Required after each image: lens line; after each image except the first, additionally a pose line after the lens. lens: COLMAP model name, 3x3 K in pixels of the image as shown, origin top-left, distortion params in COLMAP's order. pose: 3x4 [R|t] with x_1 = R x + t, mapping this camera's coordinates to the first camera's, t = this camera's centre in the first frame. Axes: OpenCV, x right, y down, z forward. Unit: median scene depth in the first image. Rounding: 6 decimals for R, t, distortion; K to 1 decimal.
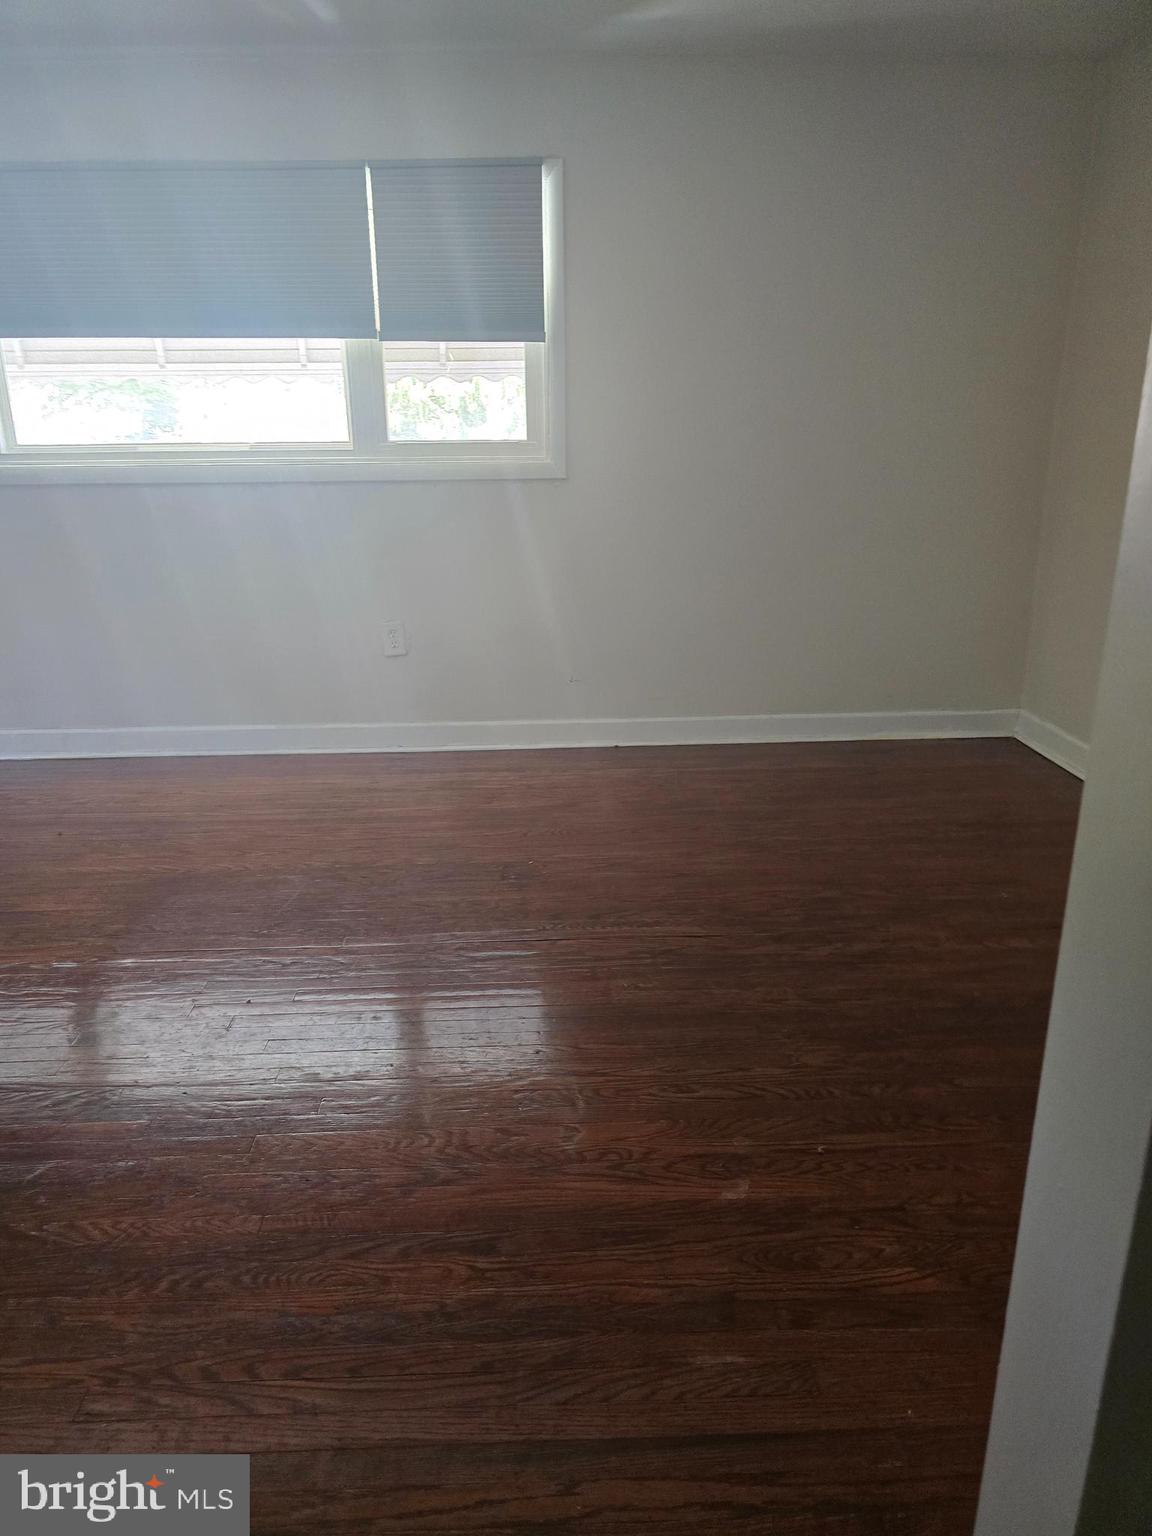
lens RADIAL K [[1037.0, 0, 573.7], [0, 1037.0, 771.5], [0, 0, 1]] dist [-0.036651, -0.000788]
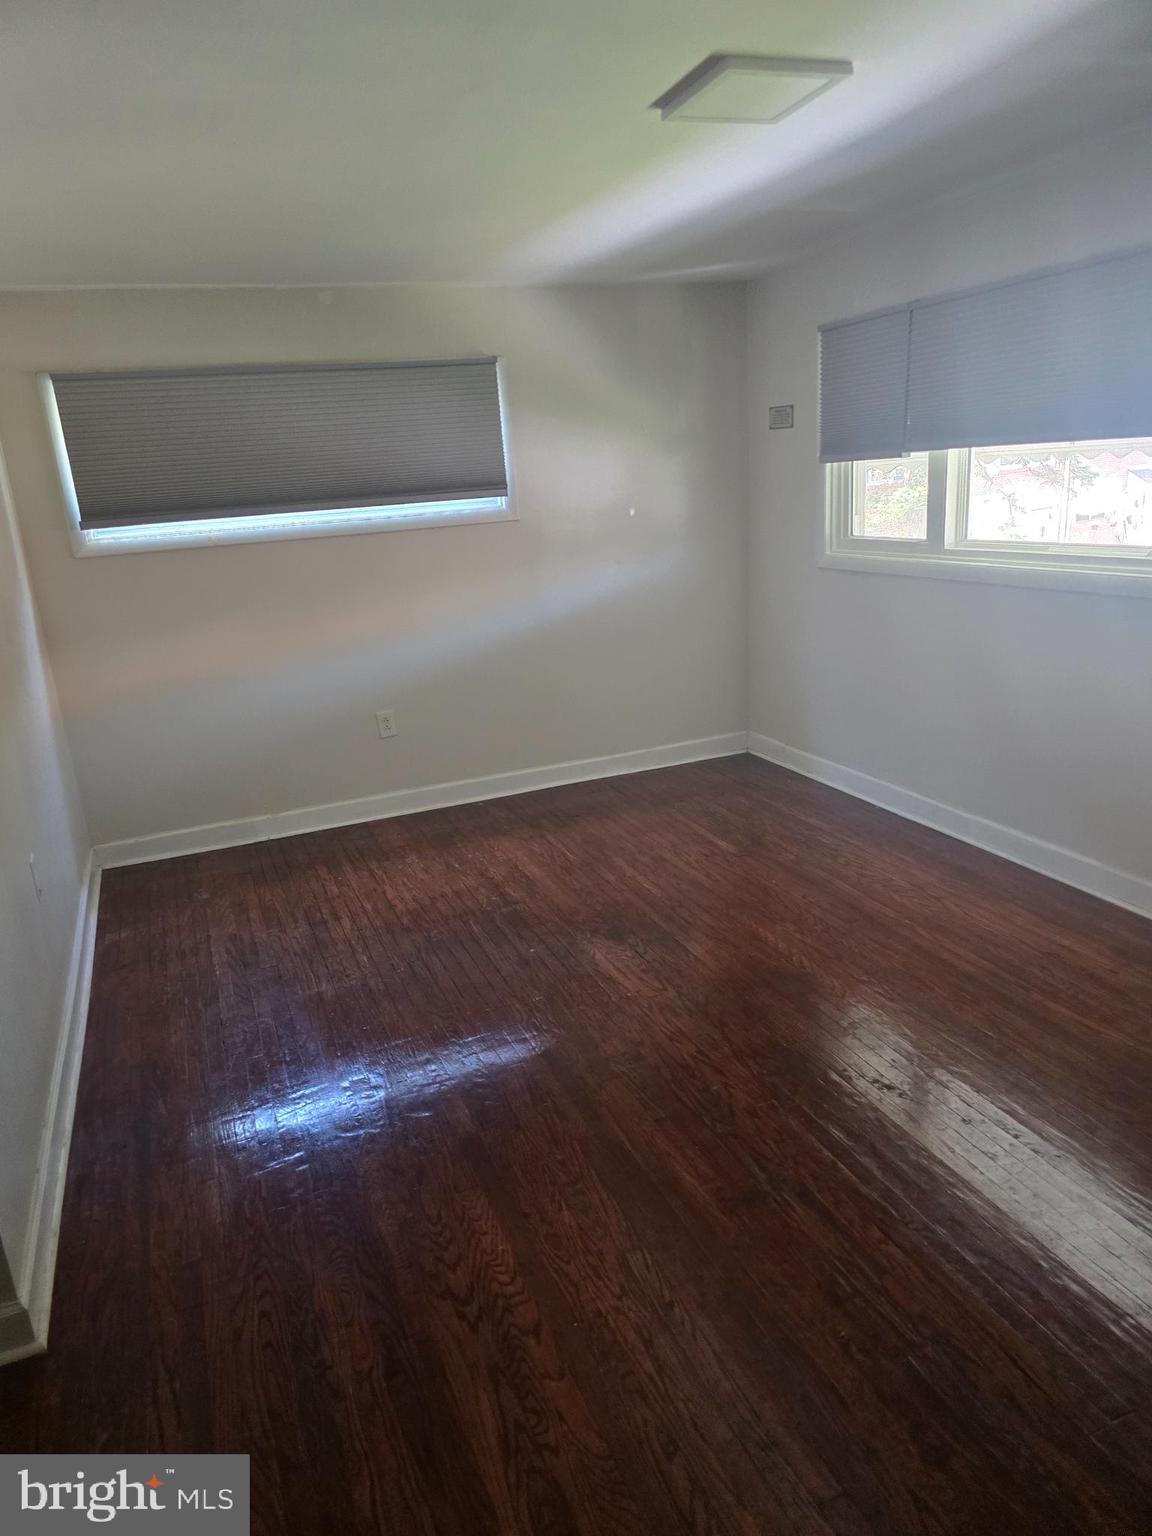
lens RADIAL K [[1037.0, 0, 574.0], [0, 1037.0, 762.9], [0, 0, 1]] dist [-0.036651, -0.000788]
pose [[0.321384, 0.242308, -0.915423, 0.782288], [-0.223390, 0.958824, 0.175369, -0.405344], [0.920223, 0.148135, 0.362279, 0.577706]]
